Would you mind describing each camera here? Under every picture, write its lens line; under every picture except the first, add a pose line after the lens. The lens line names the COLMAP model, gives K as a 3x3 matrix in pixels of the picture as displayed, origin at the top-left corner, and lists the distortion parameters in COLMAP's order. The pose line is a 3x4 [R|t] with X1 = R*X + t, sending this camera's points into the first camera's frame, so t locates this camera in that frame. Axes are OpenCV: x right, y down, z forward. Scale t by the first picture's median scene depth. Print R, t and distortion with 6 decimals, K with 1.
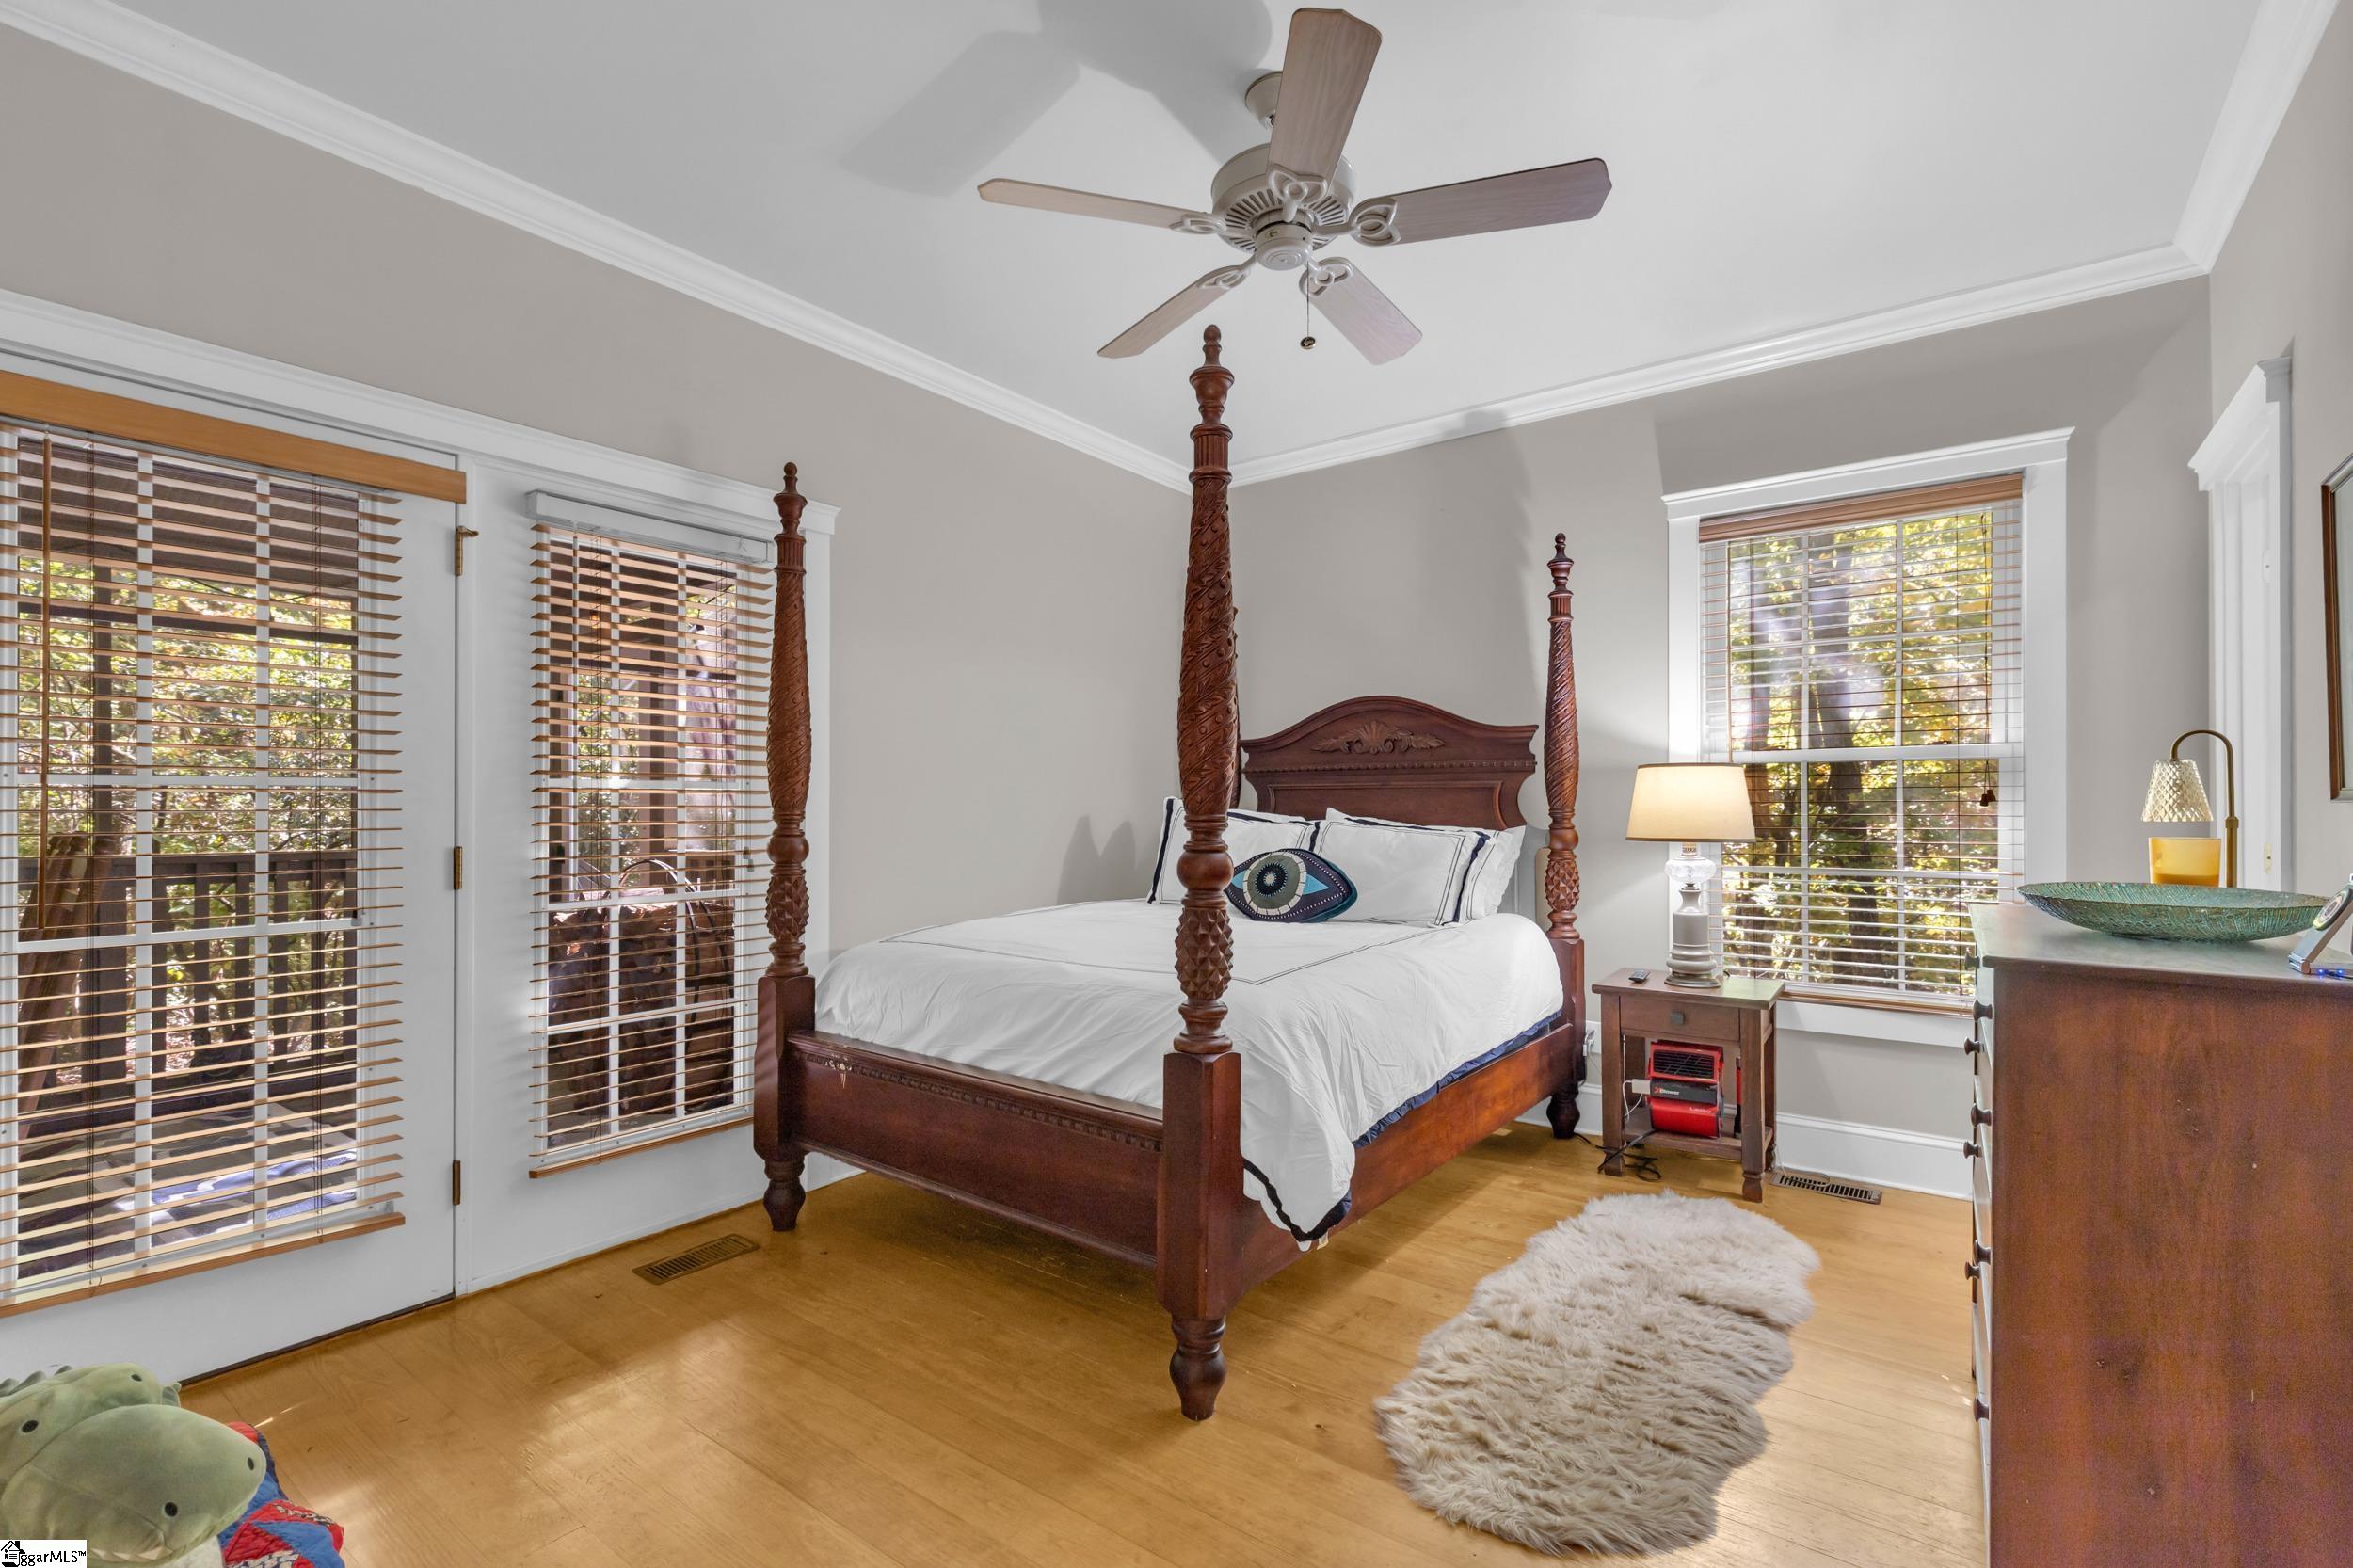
lens RADIAL K [[1069.8, 0, 1169.4], [0, 1069.8, 796.3], [0, 0, 1]] dist [-0.001121, -0.000863]
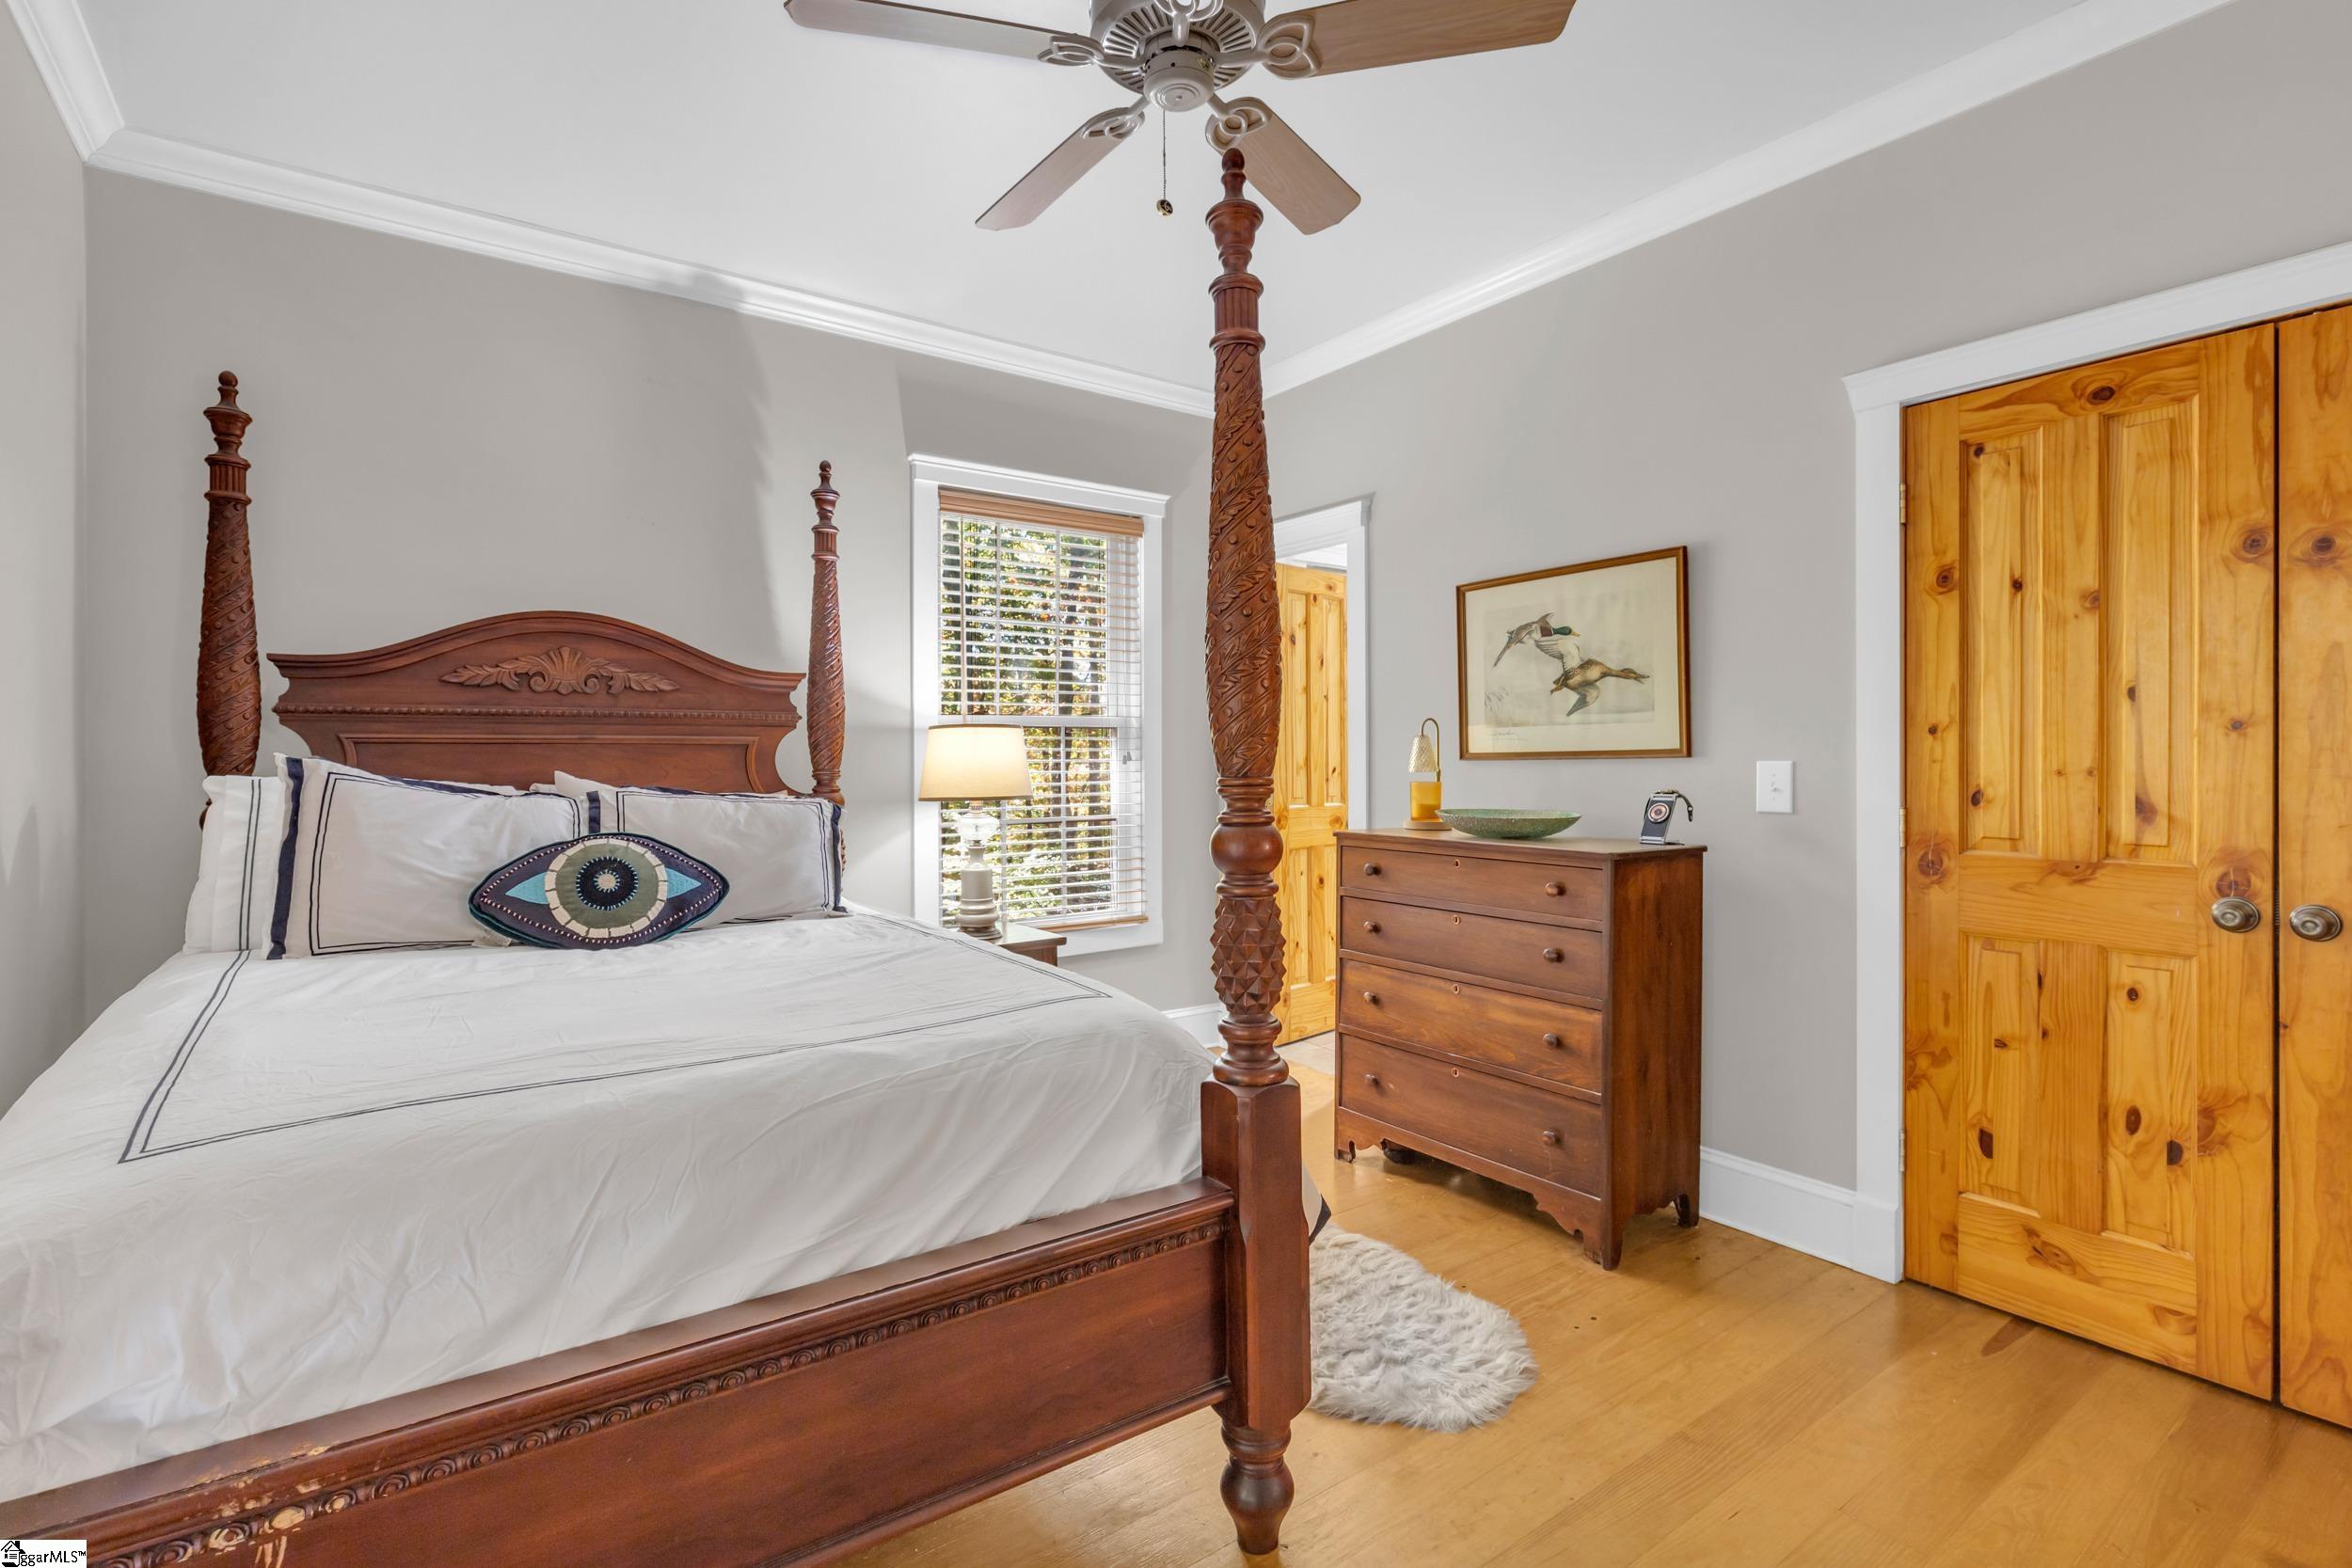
lens RADIAL K [[1078.5, 0, 1177.8], [0, 1078.5, 770.1], [0, 0, 1]] dist [-0.000009, -0.000696]
pose [[0.292737, -0.005208, 0.956179, -0.423290], [-0.001629, 0.999981, 0.005946, 0.005776], [-0.956192, -0.003299, 0.292723, 0.476697]]
